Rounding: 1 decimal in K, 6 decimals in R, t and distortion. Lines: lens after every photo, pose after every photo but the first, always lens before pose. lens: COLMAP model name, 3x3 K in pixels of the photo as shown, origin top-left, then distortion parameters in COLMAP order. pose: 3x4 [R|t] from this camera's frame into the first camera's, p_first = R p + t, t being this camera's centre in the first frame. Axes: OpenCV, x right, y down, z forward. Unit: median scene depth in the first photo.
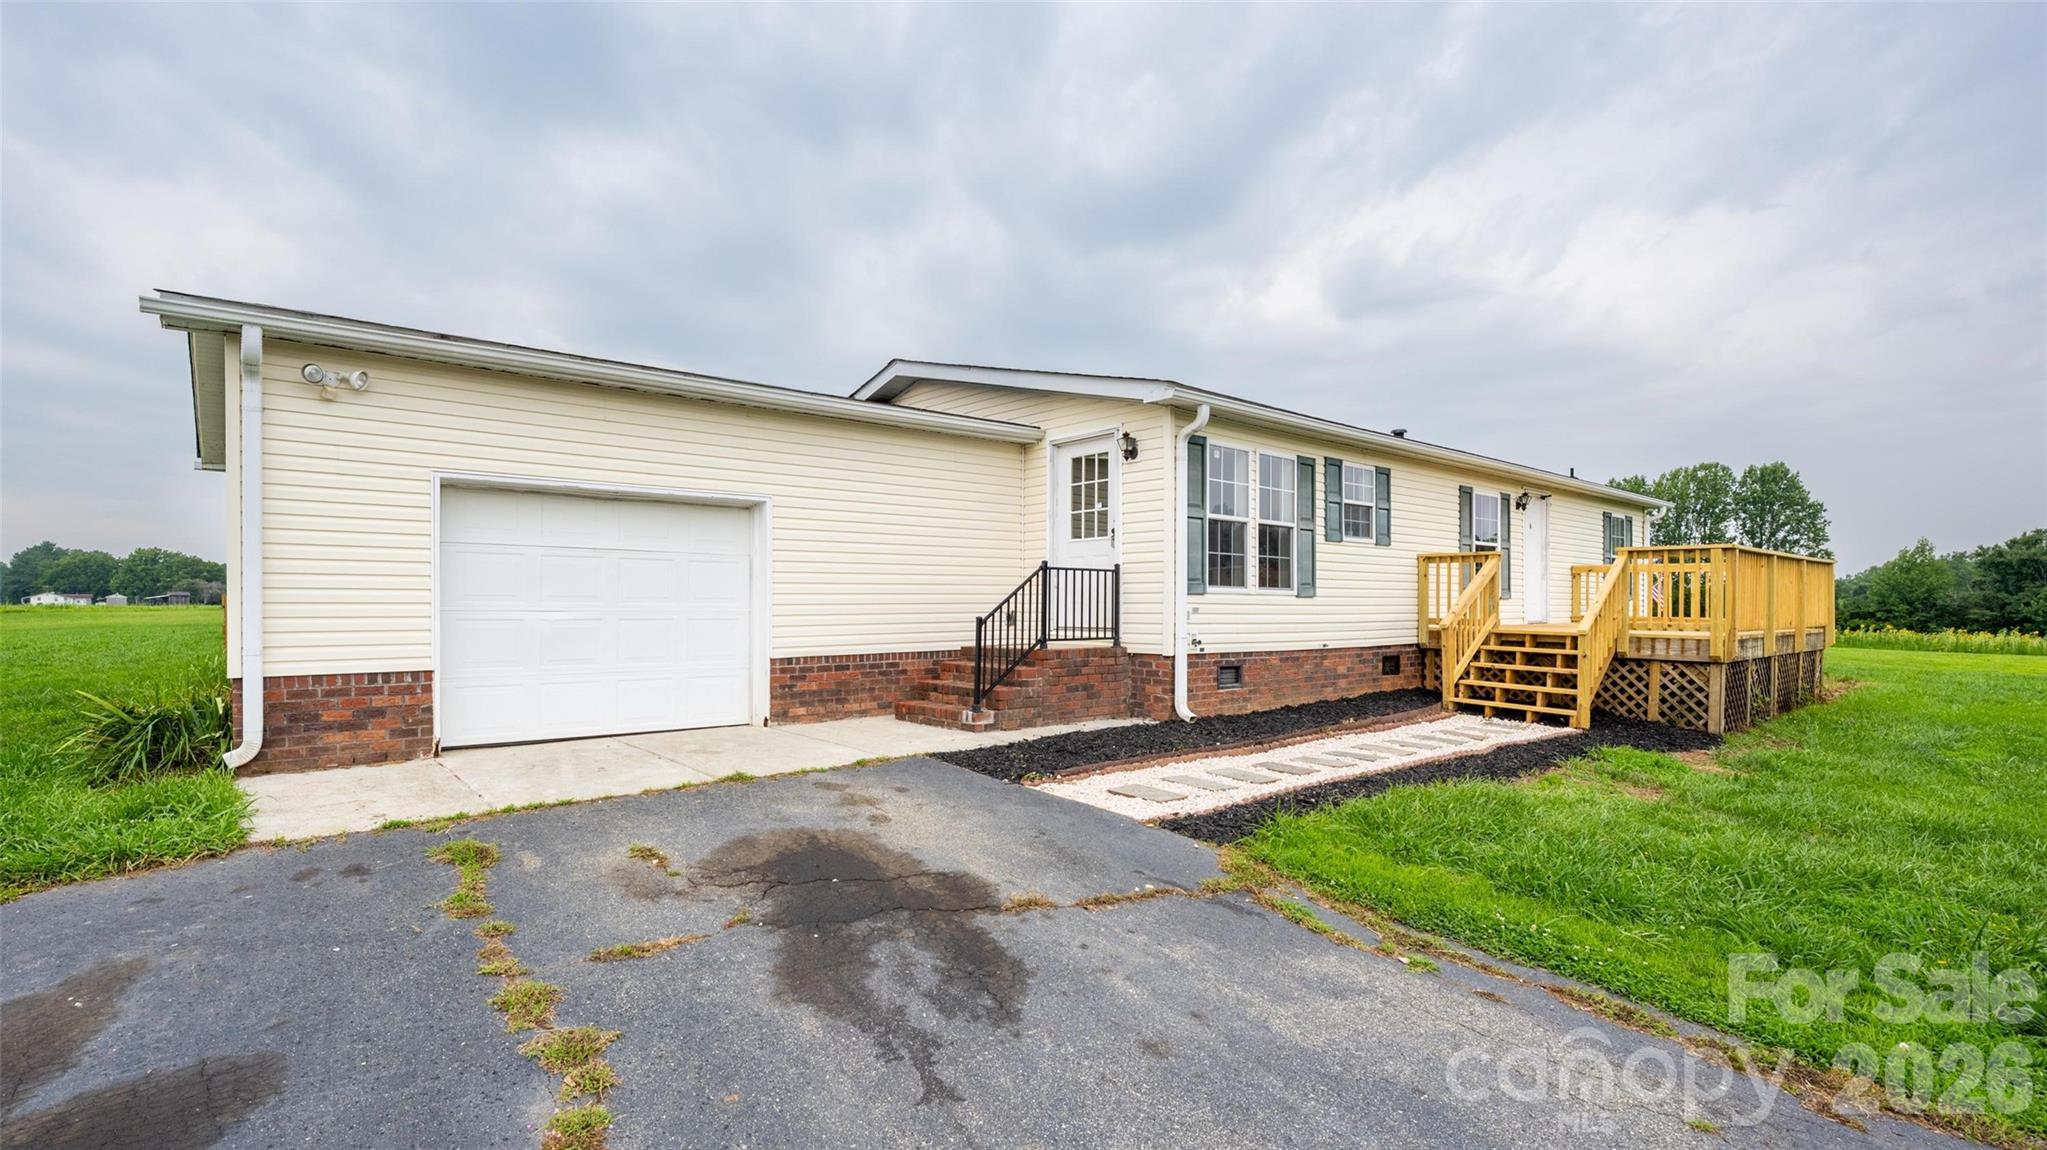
lens RADIAL K [[894.8, 0, 888.8], [0, 894.8, 601.1], [0, 0, 1]] dist [-0.002655, -0.000266]
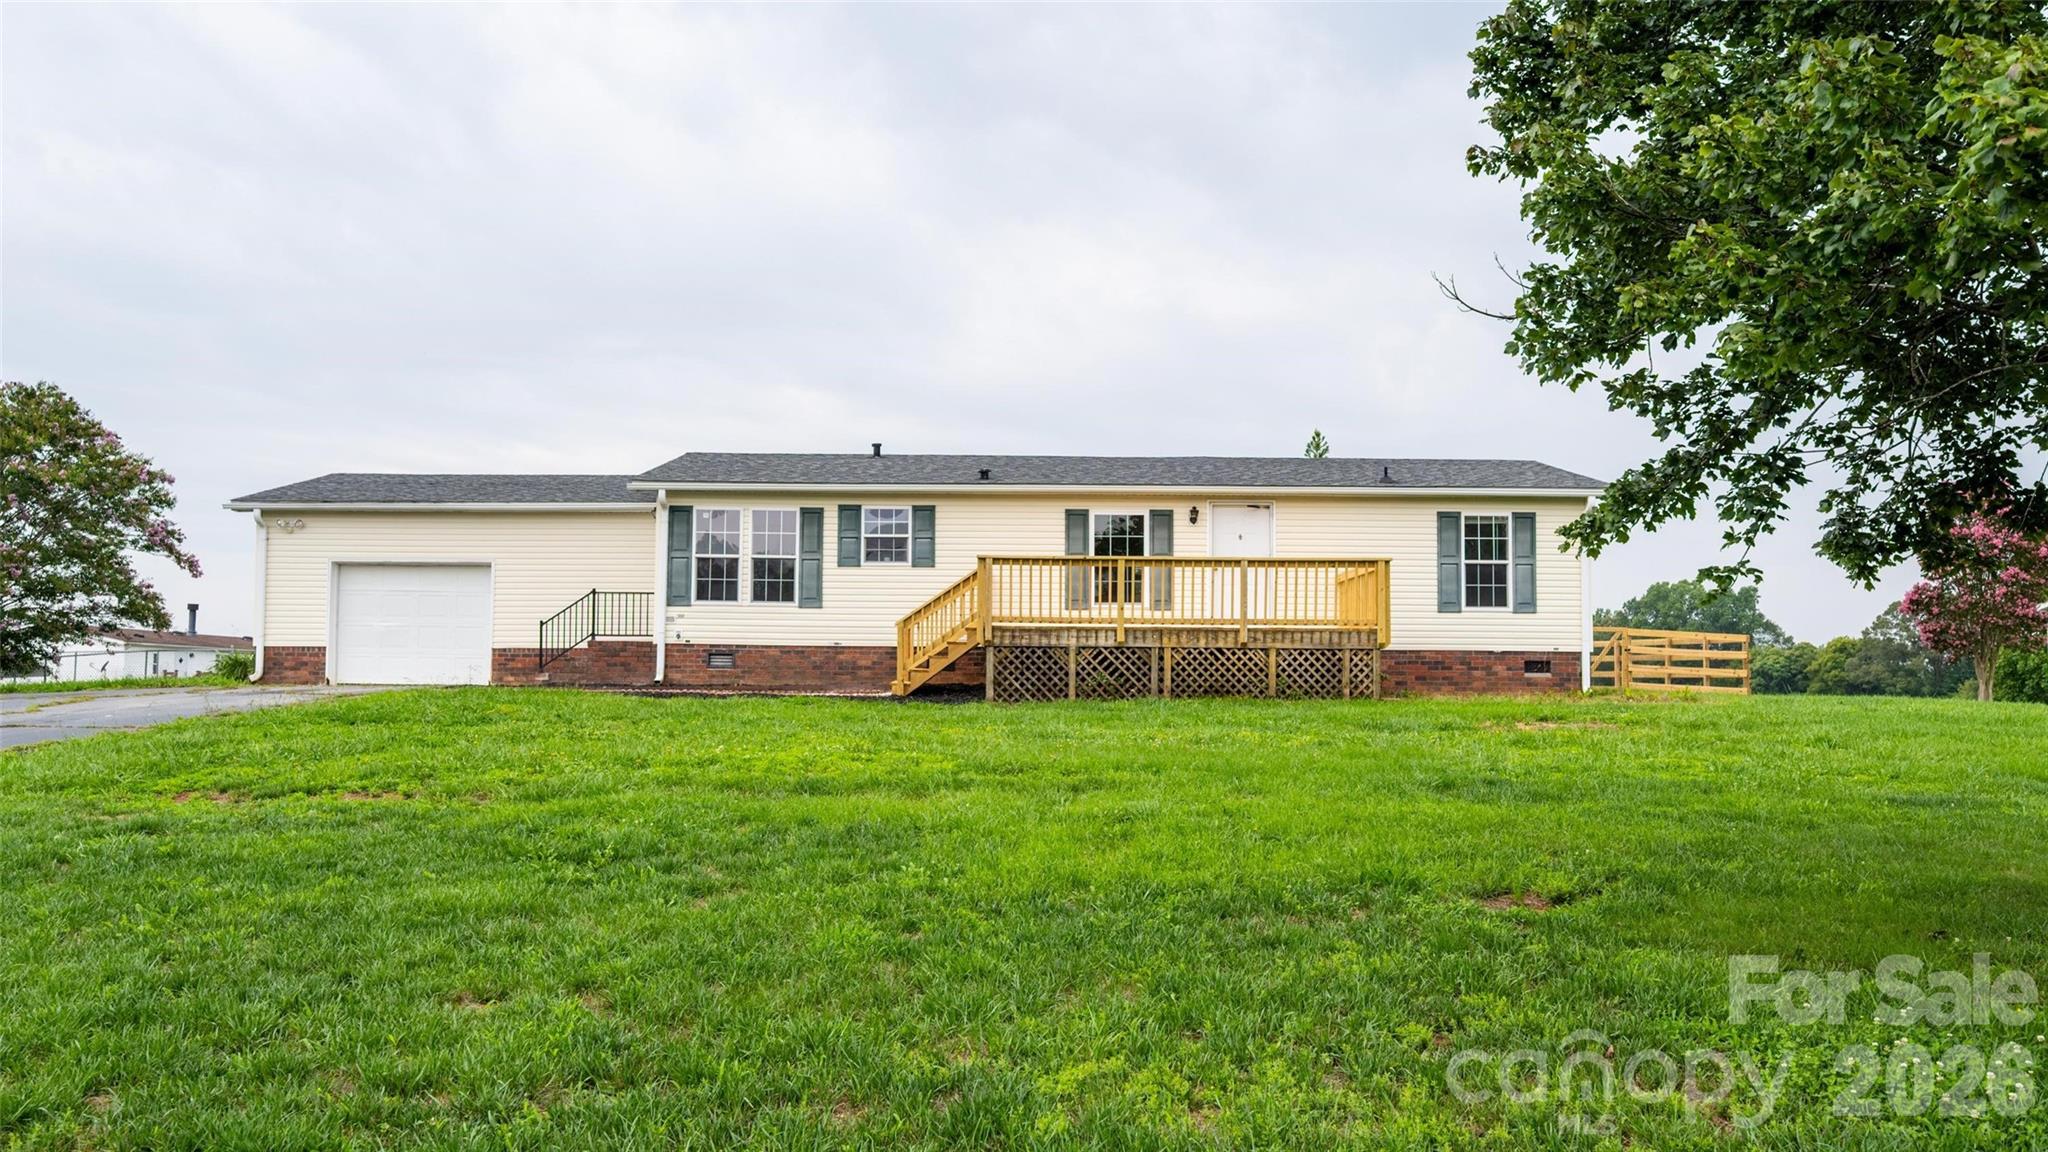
lens RADIAL K [[1517.5, 0, 1024.0], [0, 1517.5, 576.0], [0, 0, 1]] dist [0.000387, -0.000897]
pose [[0.806265, -0.046081, -0.589757, 2.381531], [-0.003861, 0.996530, -0.083143, 0.158401], [0.591542, 0.069312, 0.803289, -0.787439]]
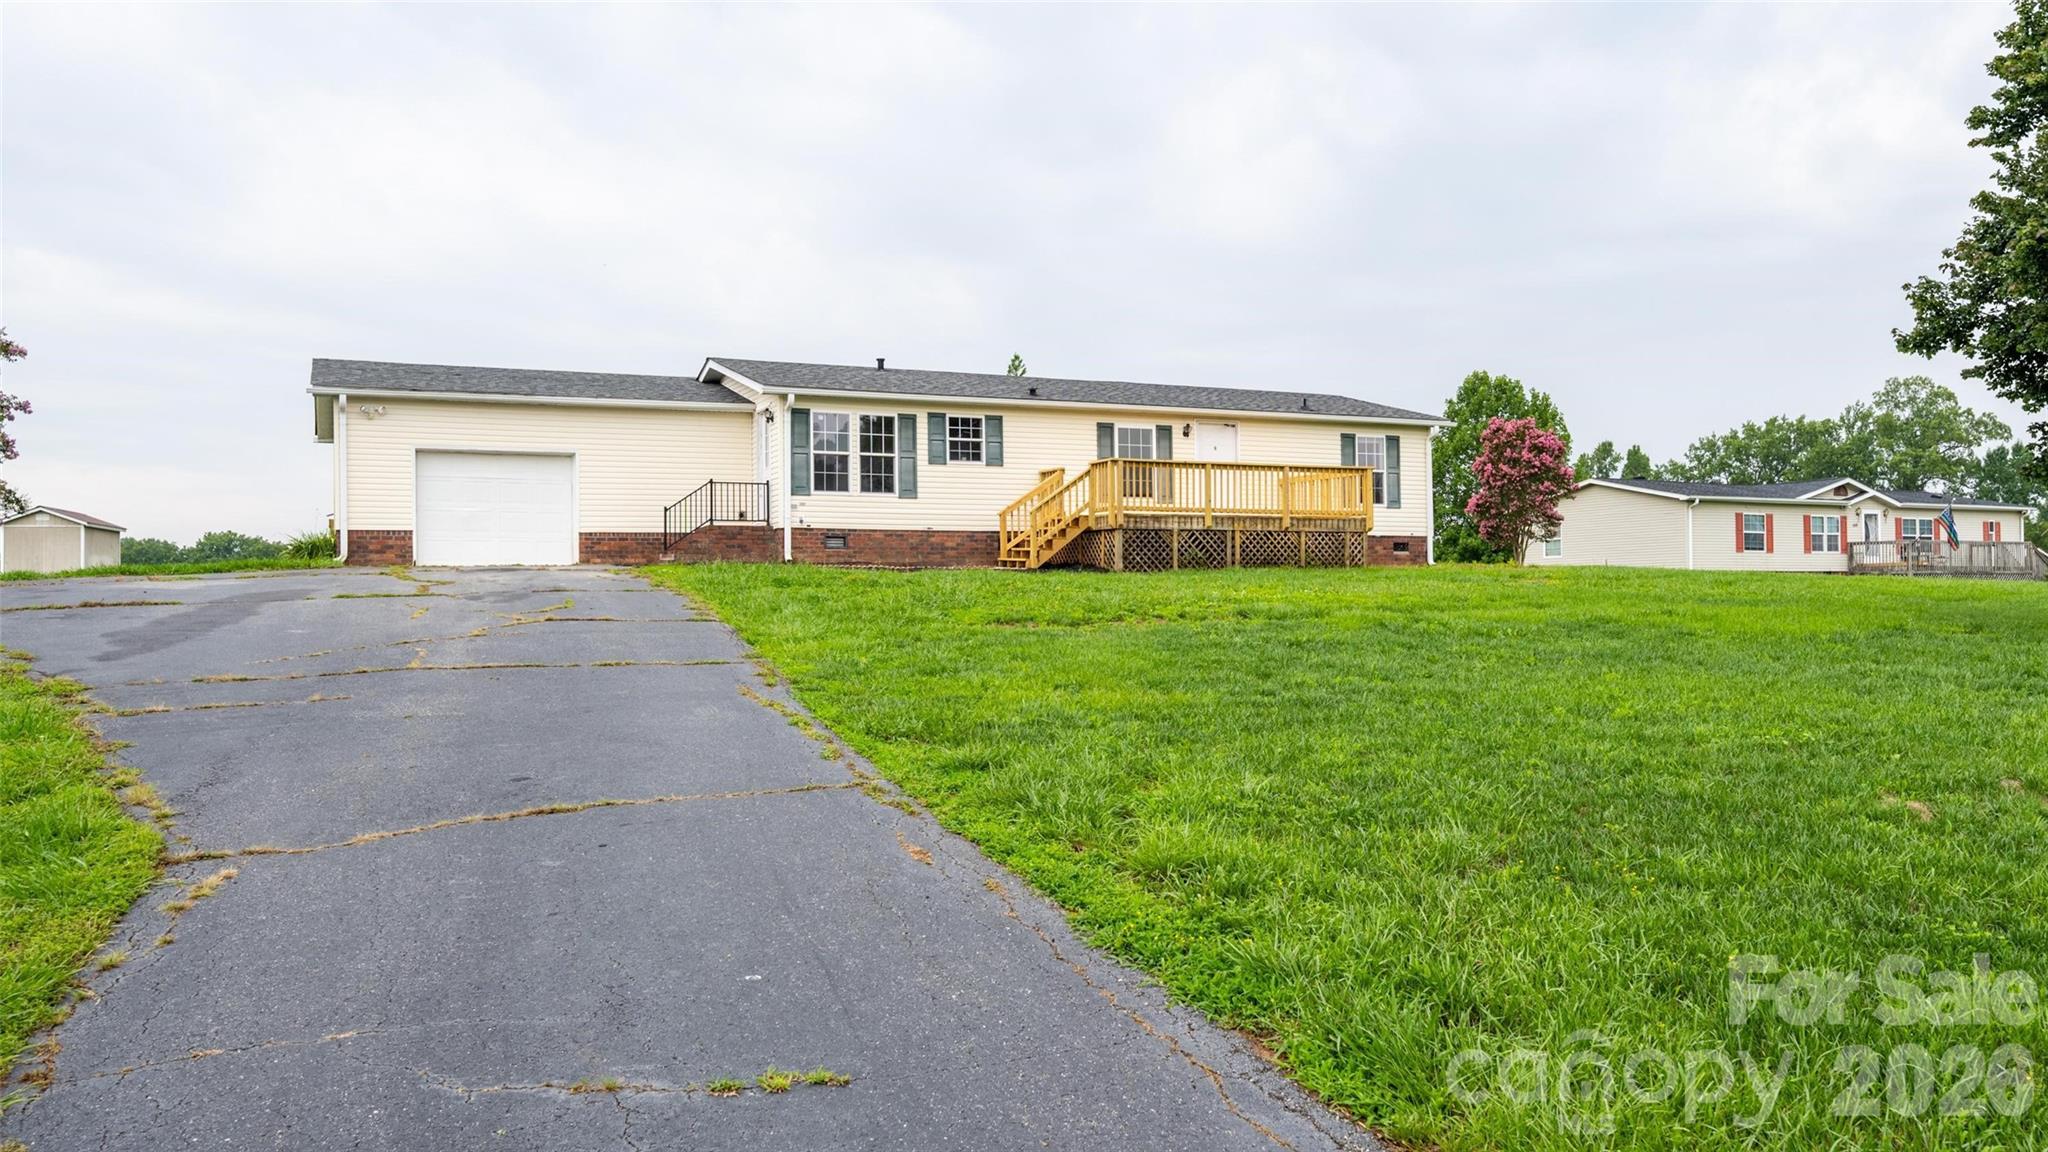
lens RADIAL K [[1517.5, 0, 1024.0], [0, 1517.5, 576.0], [0, 0, 1]] dist [0.000387, -0.000897]
pose [[0.978416, -0.016503, -0.205987, 1.405490], [0.013198, 0.999761, -0.017409, 0.215243], [0.206225, 0.014315, 0.978400, -1.918647]]
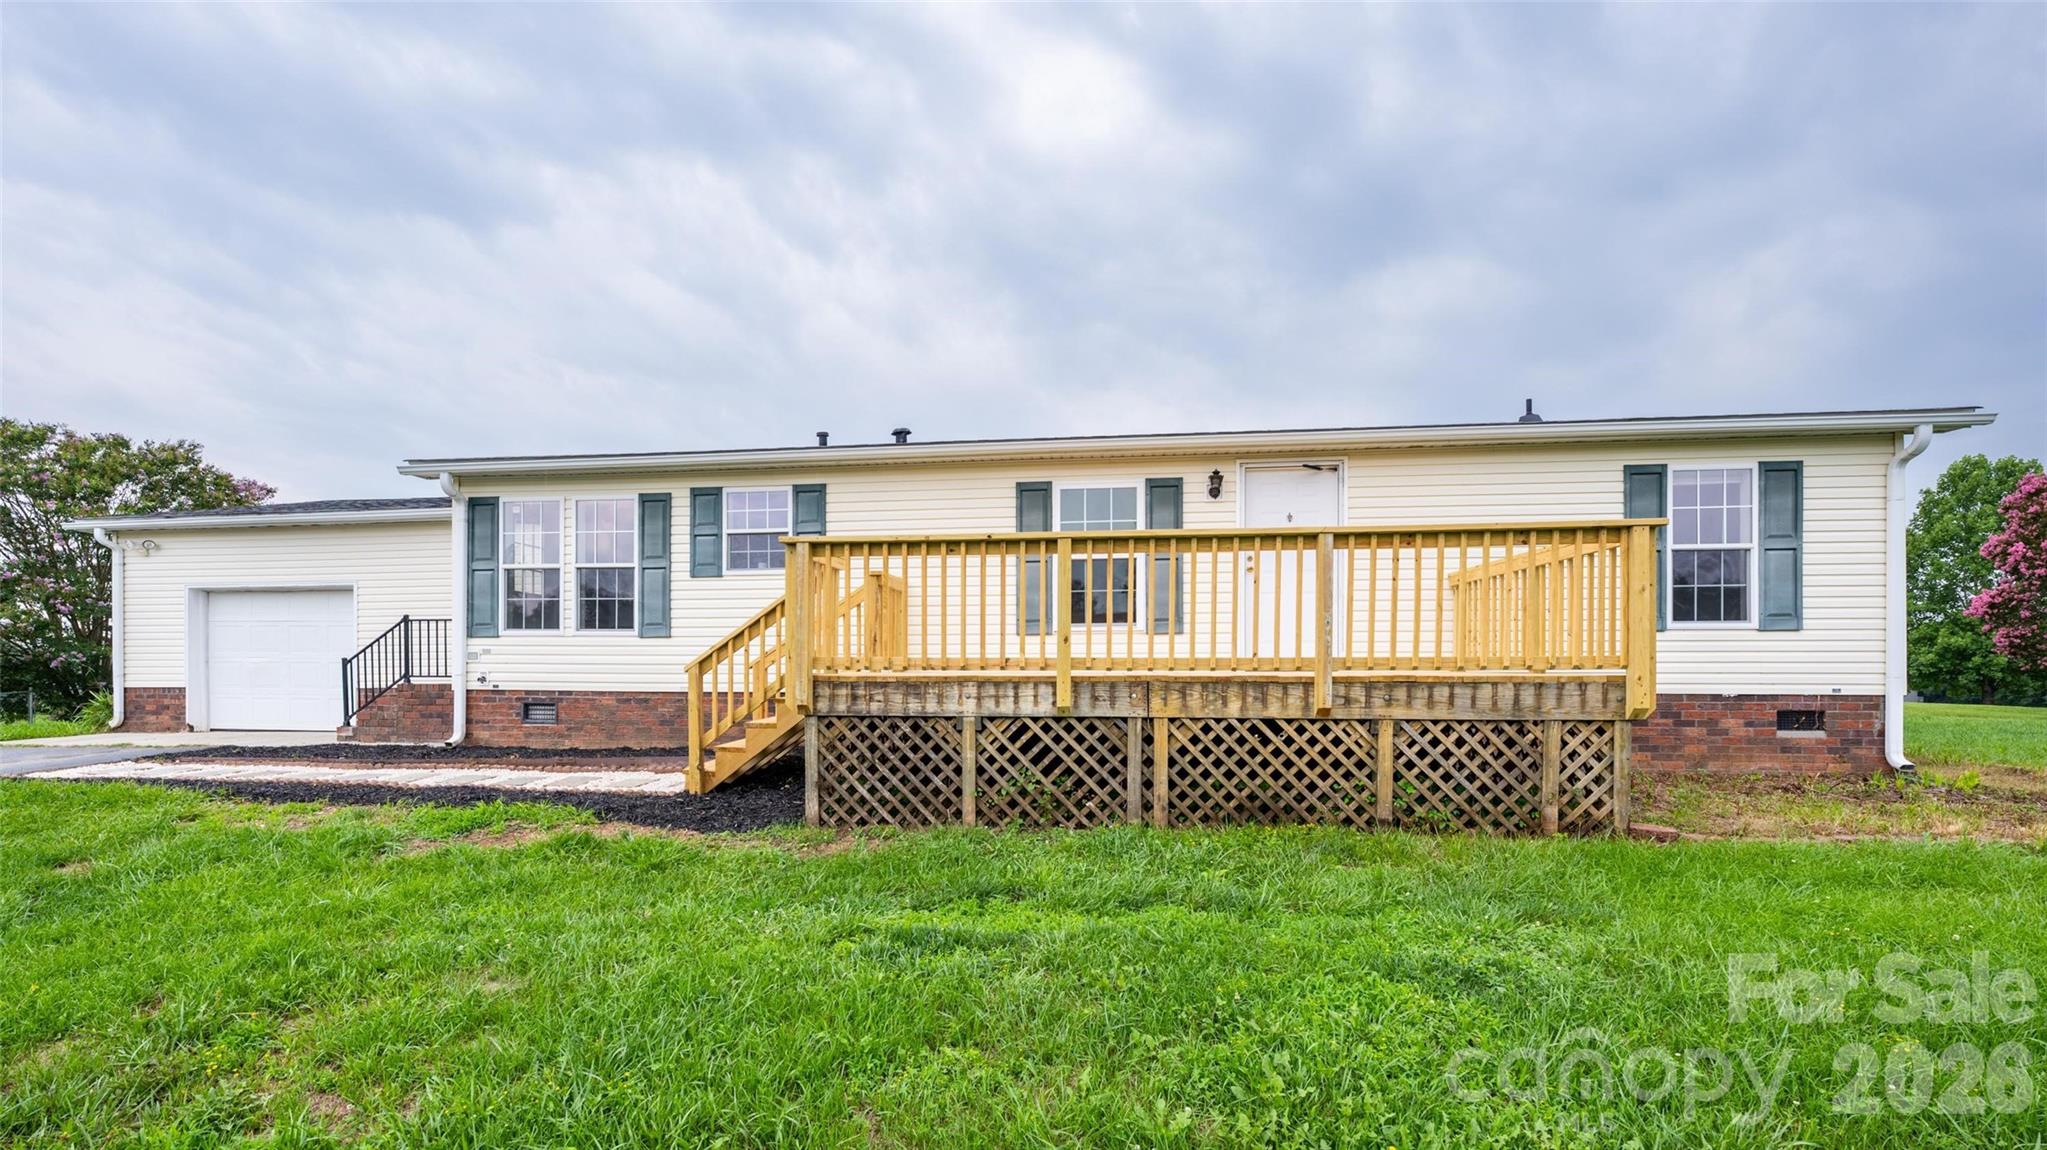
lens RADIAL K [[848.1, 0, 1016.7], [0, 848.1, 667.8], [0, 0, 1]] dist [-0.005670, 0.000428]
pose [[0.730512, -0.007952, -0.682853, 1.545662], [0.004209, 0.999966, -0.007142, 0.041366], [0.682886, 0.002343, 0.730521, 0.666126]]
